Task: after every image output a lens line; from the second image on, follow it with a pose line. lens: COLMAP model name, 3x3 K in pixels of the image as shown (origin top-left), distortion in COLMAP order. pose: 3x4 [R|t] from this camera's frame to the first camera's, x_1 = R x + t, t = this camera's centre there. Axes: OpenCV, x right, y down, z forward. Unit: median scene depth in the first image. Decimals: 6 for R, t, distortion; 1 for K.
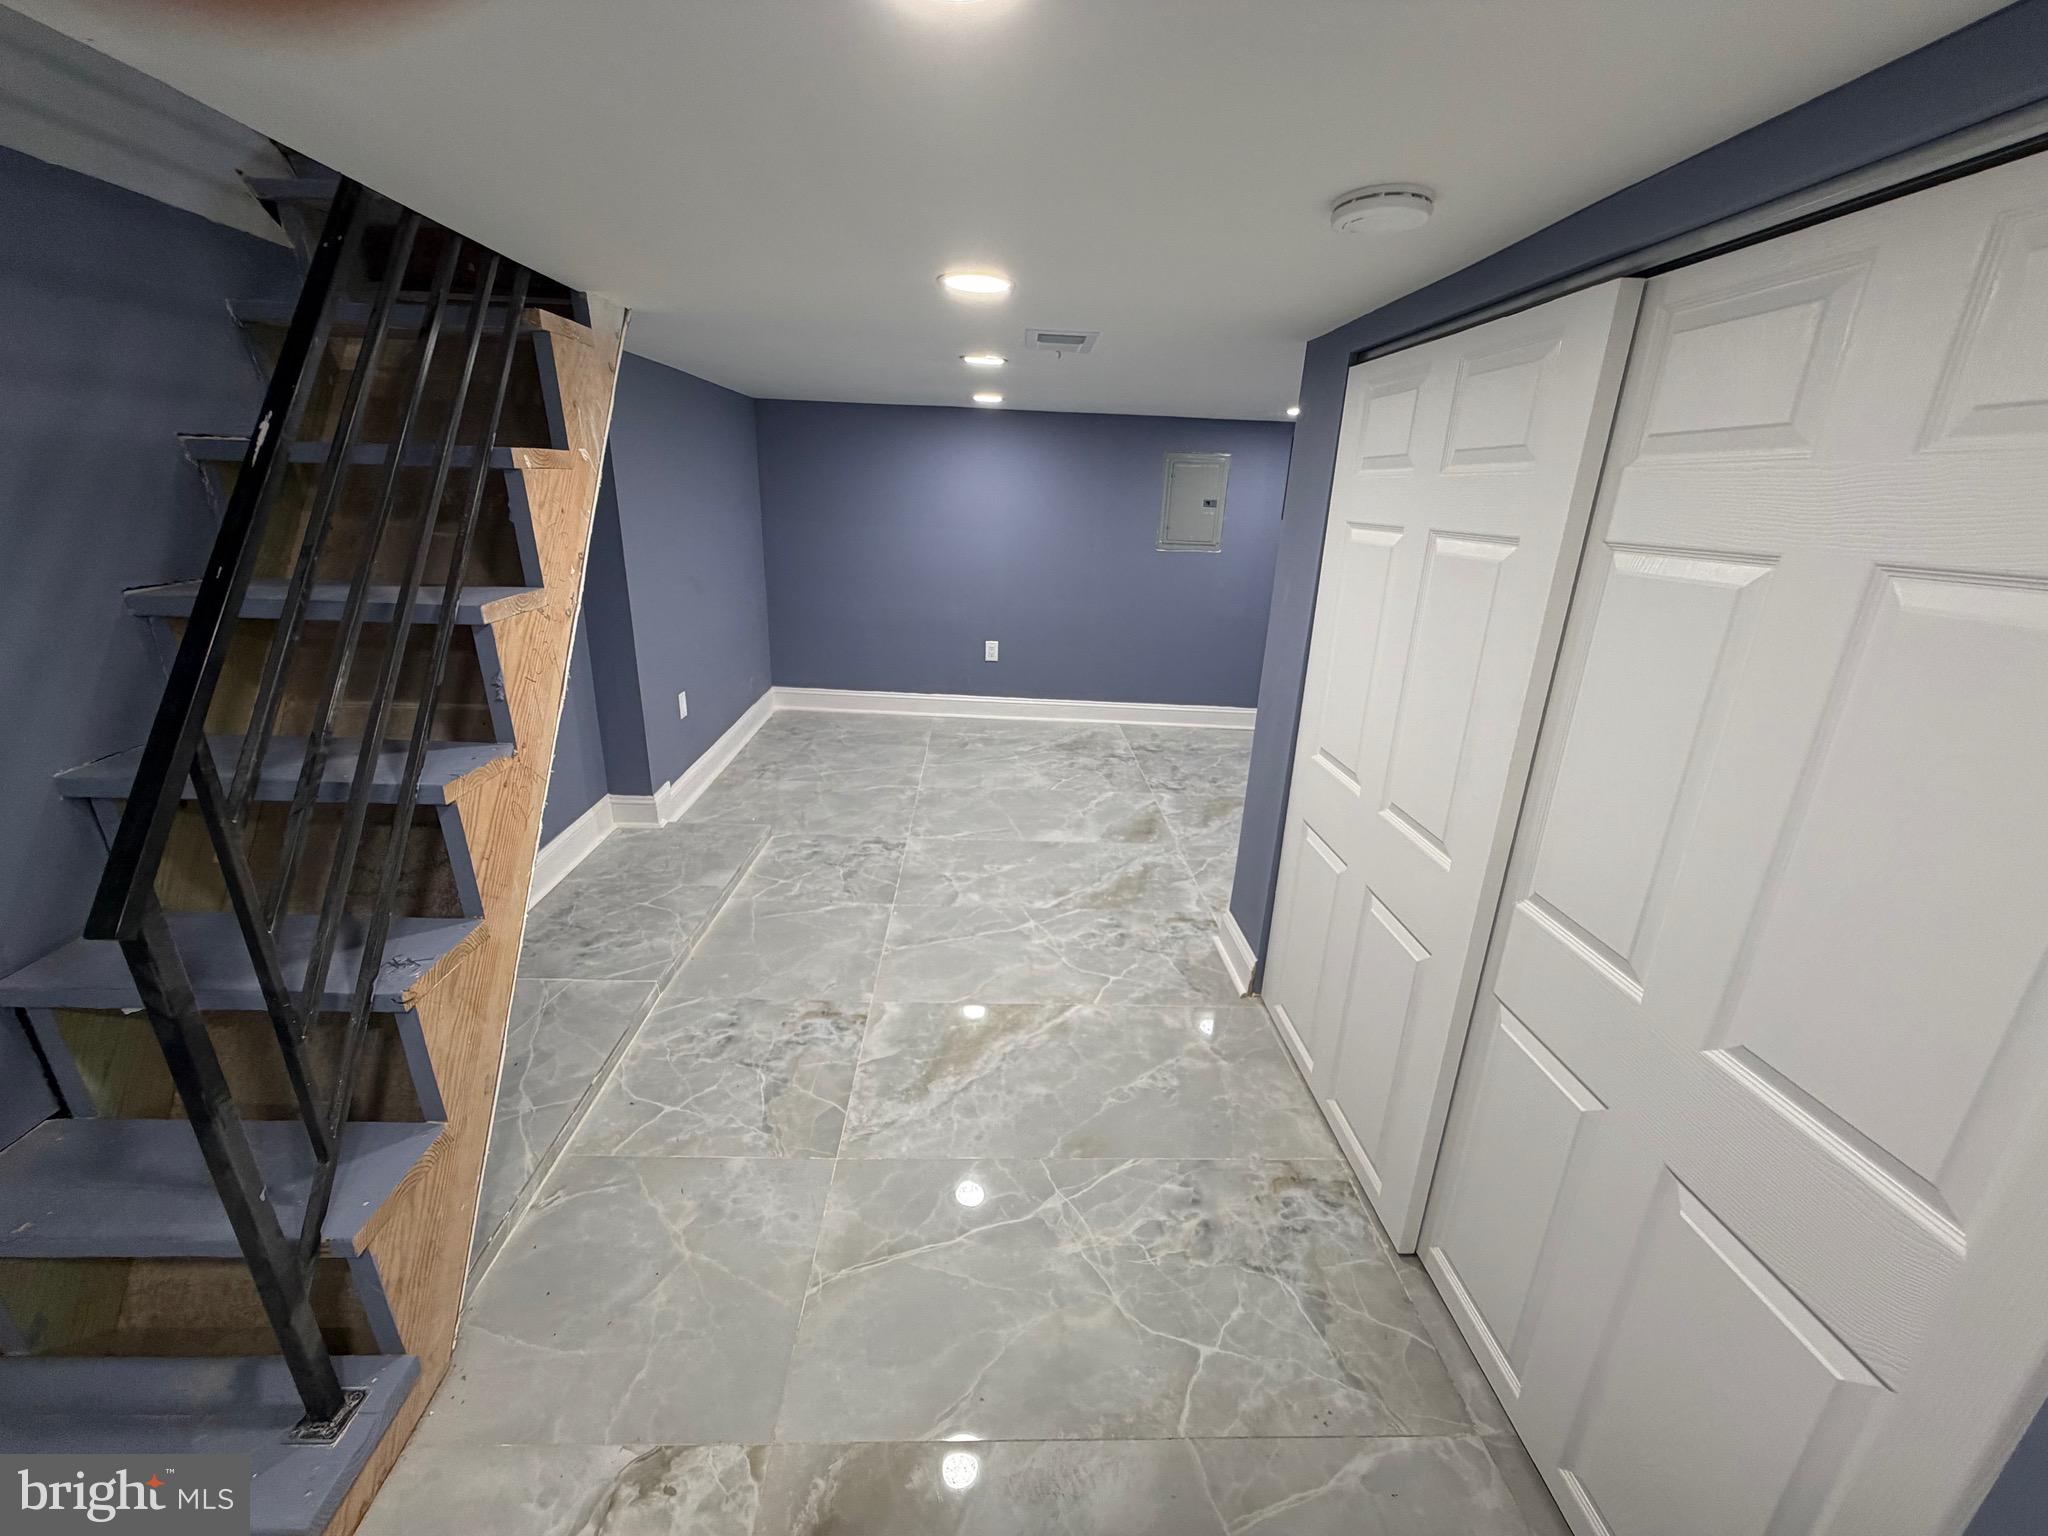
lens RADIAL K [[819.2, 0, 1019.1], [0, 819.2, 767.1], [0, 0, 1]] dist [-0.001315, 0.000438]
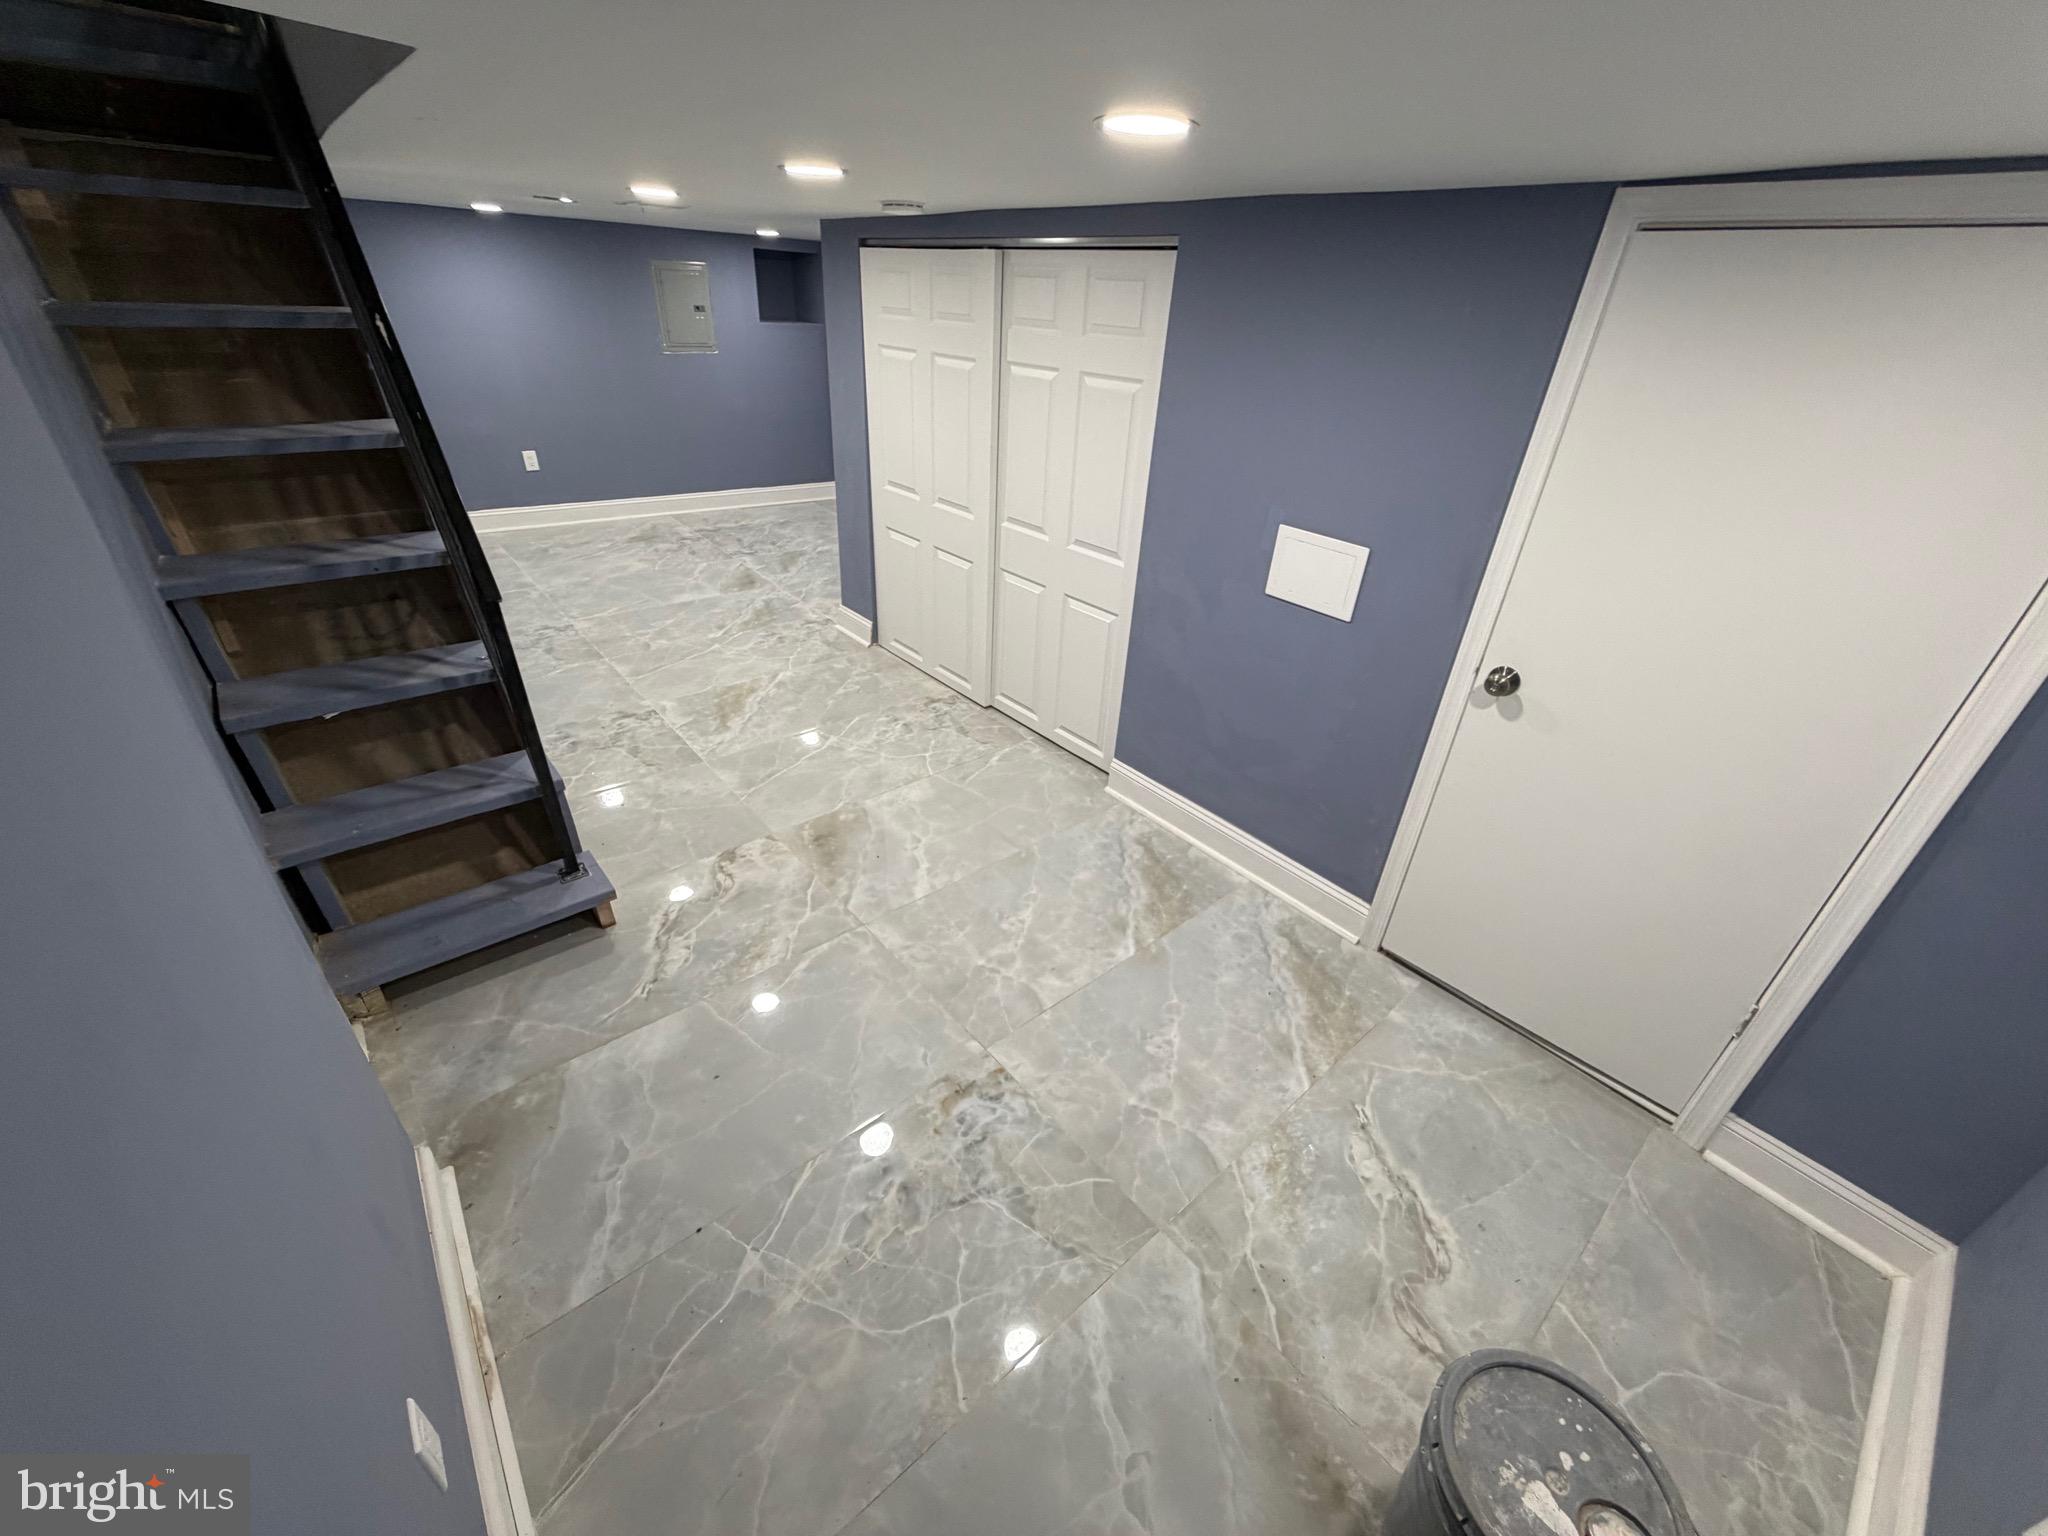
lens RADIAL K [[819.2, 0, 1019.9], [0, 819.2, 768.3], [0, 0, 1]] dist [-0.001315, 0.000438]
pose [[0.781942, -0.310628, 0.540442, -0.386068], [0.177454, 0.942047, 0.284707, 0.073973], [-0.597559, -0.126720, 0.791748, -0.452256]]
